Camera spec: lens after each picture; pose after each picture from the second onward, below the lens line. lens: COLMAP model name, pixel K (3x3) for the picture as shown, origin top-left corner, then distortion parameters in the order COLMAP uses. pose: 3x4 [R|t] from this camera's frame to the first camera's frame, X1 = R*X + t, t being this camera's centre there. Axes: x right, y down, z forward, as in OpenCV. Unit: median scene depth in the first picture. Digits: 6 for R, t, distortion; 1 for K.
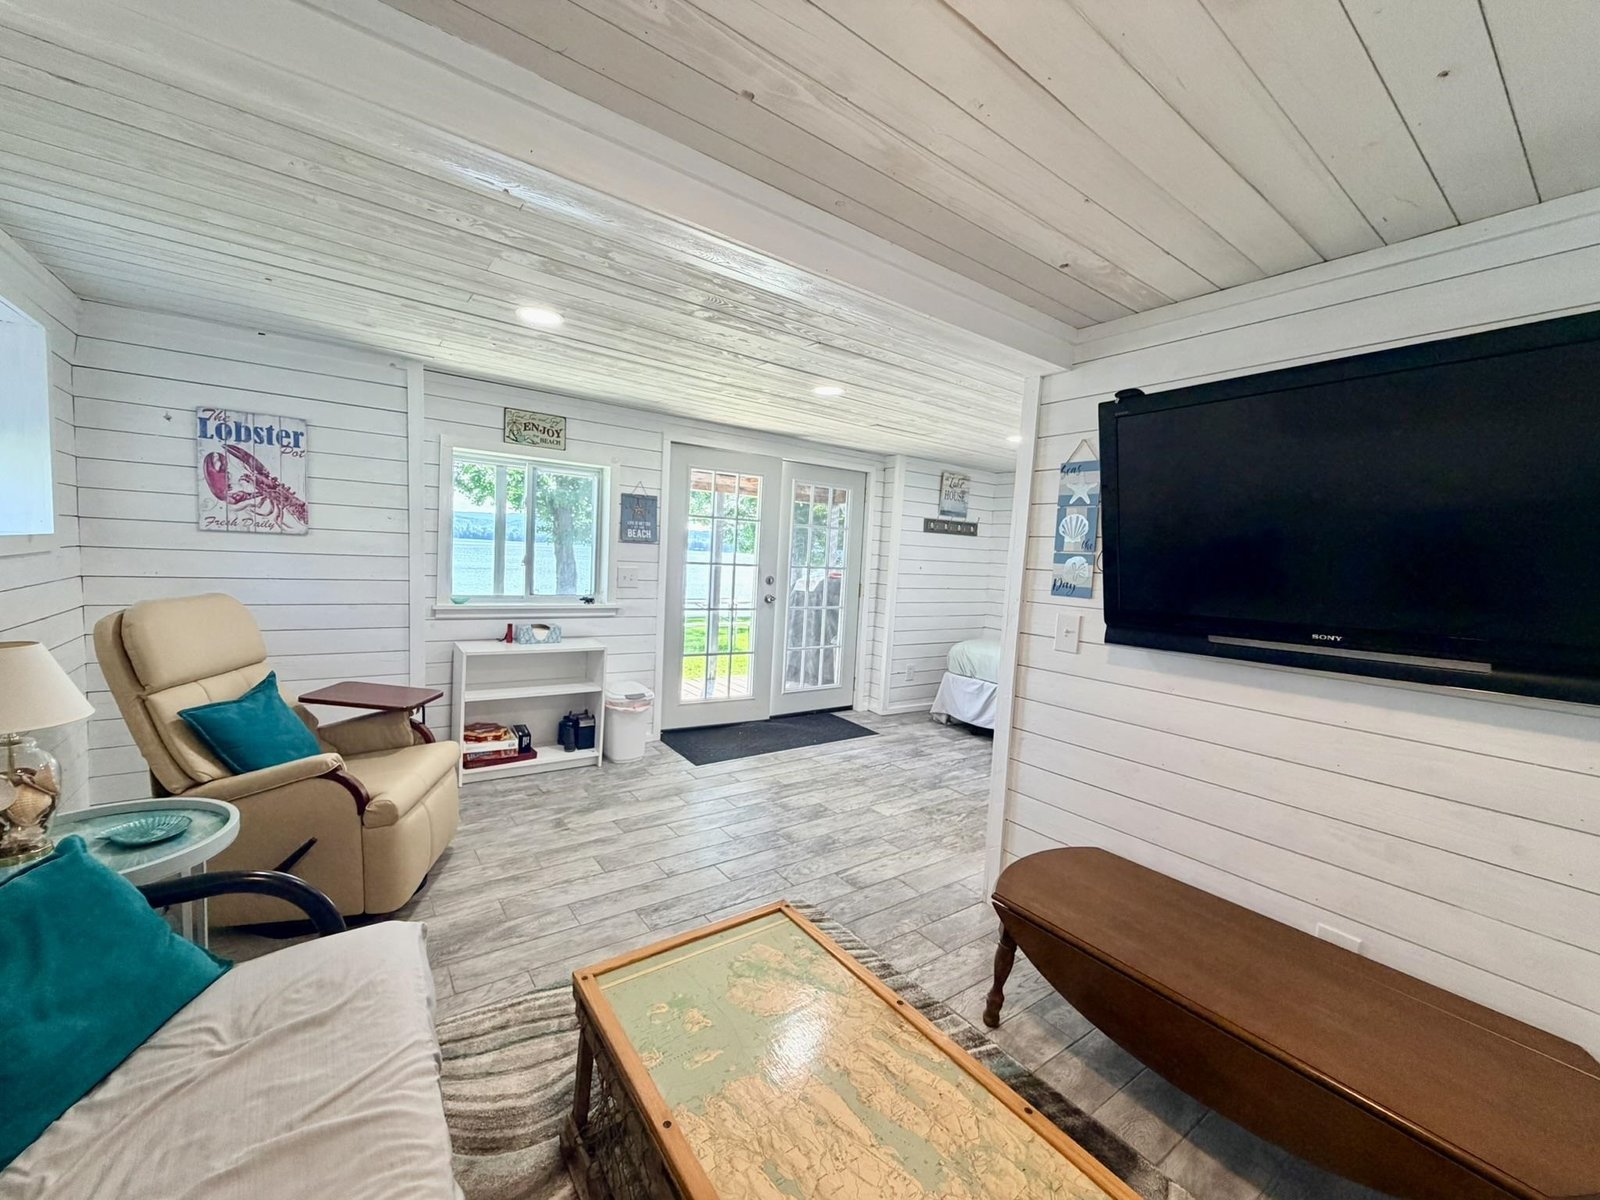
lens RADIAL K [[640.8, 0, 795.8], [0, 640.8, 598.2], [0, 0, 1]] dist [0.000552, -0.000314]
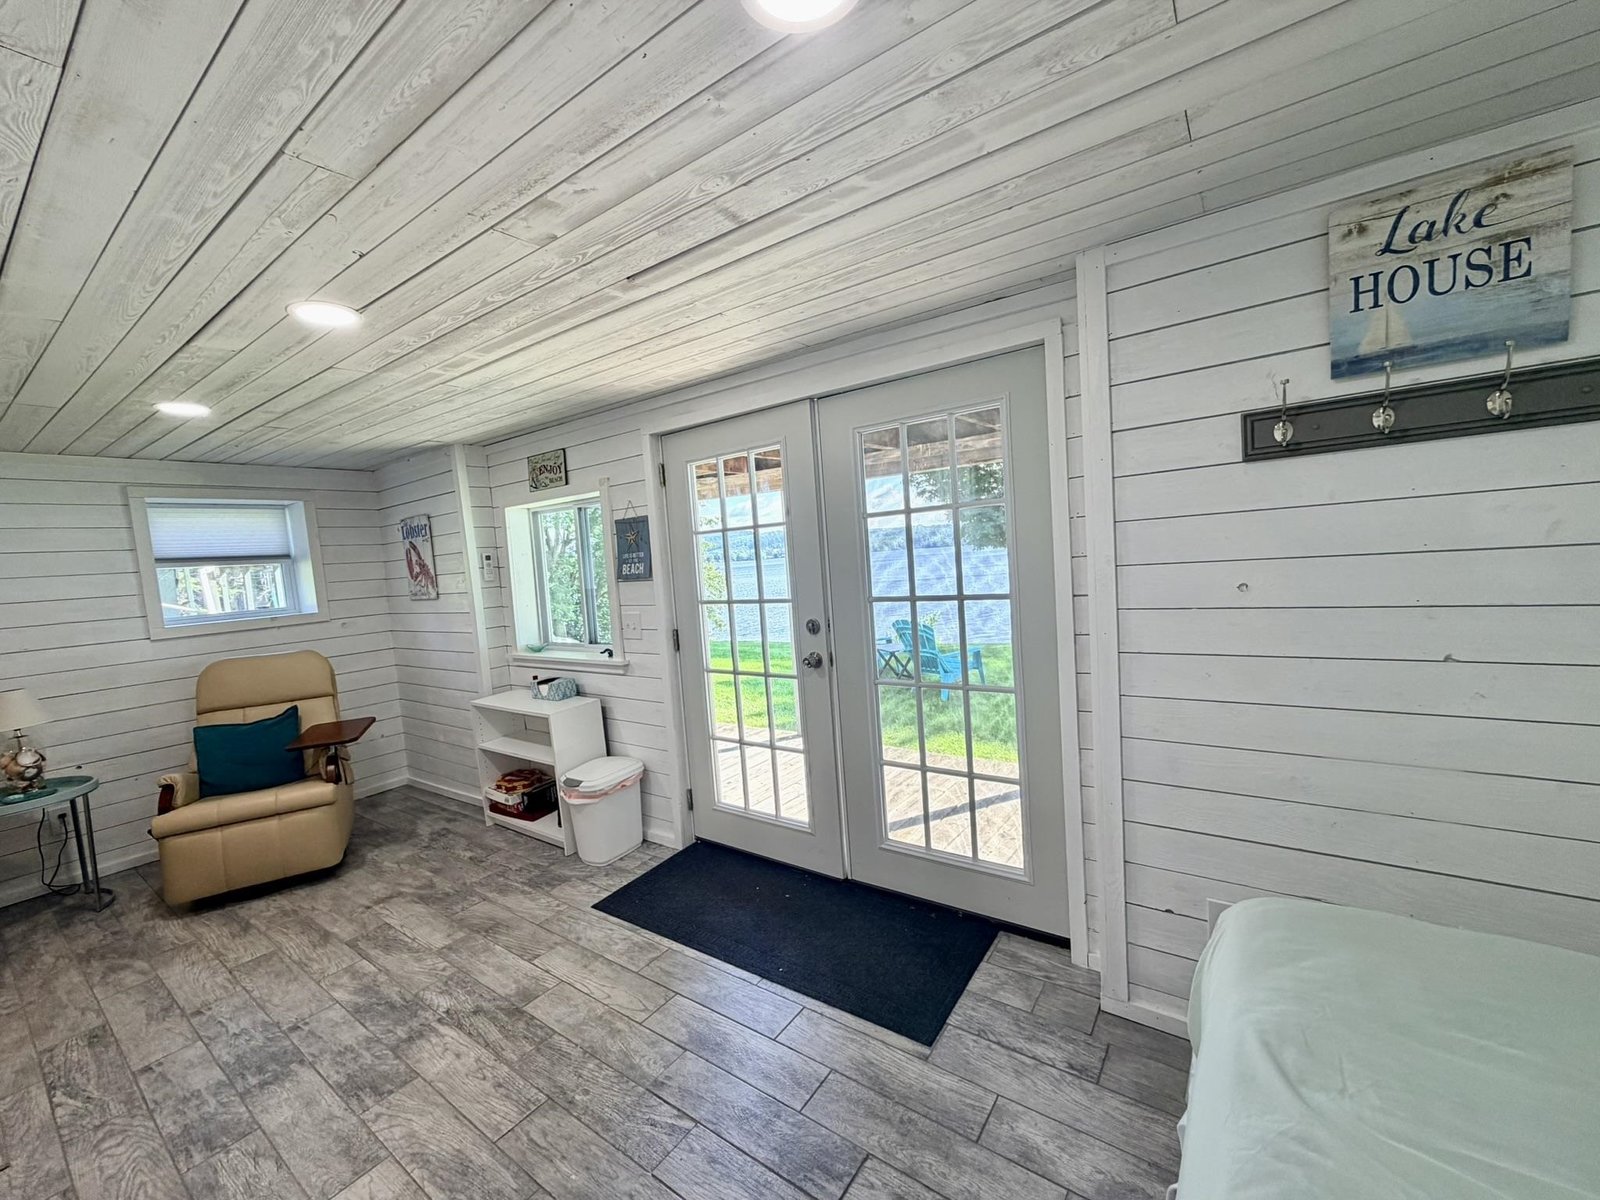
lens RADIAL K [[640.8, 0, 801.0], [0, 640.8, 595.7], [0, 0, 1]] dist [0.000552, -0.000314]
pose [[0.316189, -0.013779, -0.948596, 0.719975], [0.019306, 0.999781, -0.008088, -0.077932], [0.948500, -0.015757, 0.316386, 1.259336]]
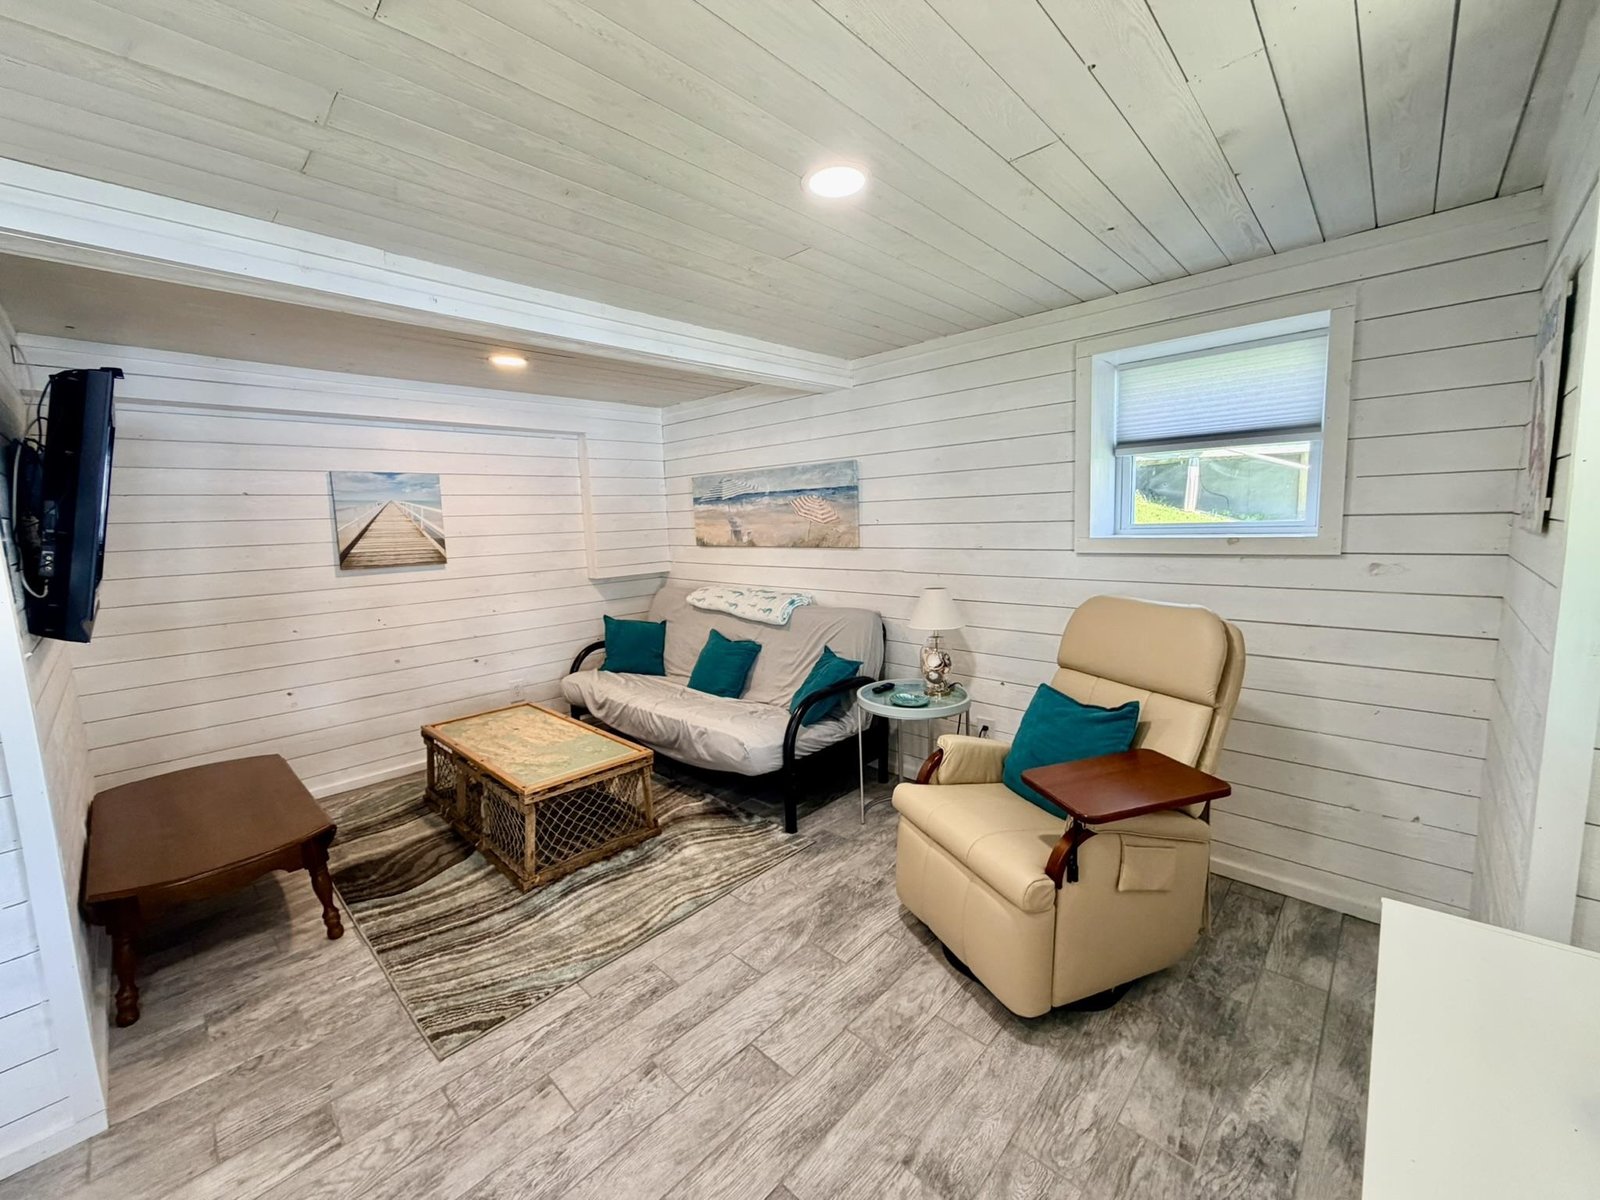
lens RADIAL K [[640.8, 0, 791.6], [0, 640.8, 596.9], [0, 0, 1]] dist [0.000552, -0.000314]
pose [[-0.983844, -0.000883, -0.179025, -0.184403], [-0.033811, 0.982908, 0.180965, -0.114586], [0.175805, 0.184094, -0.967058, 1.299965]]
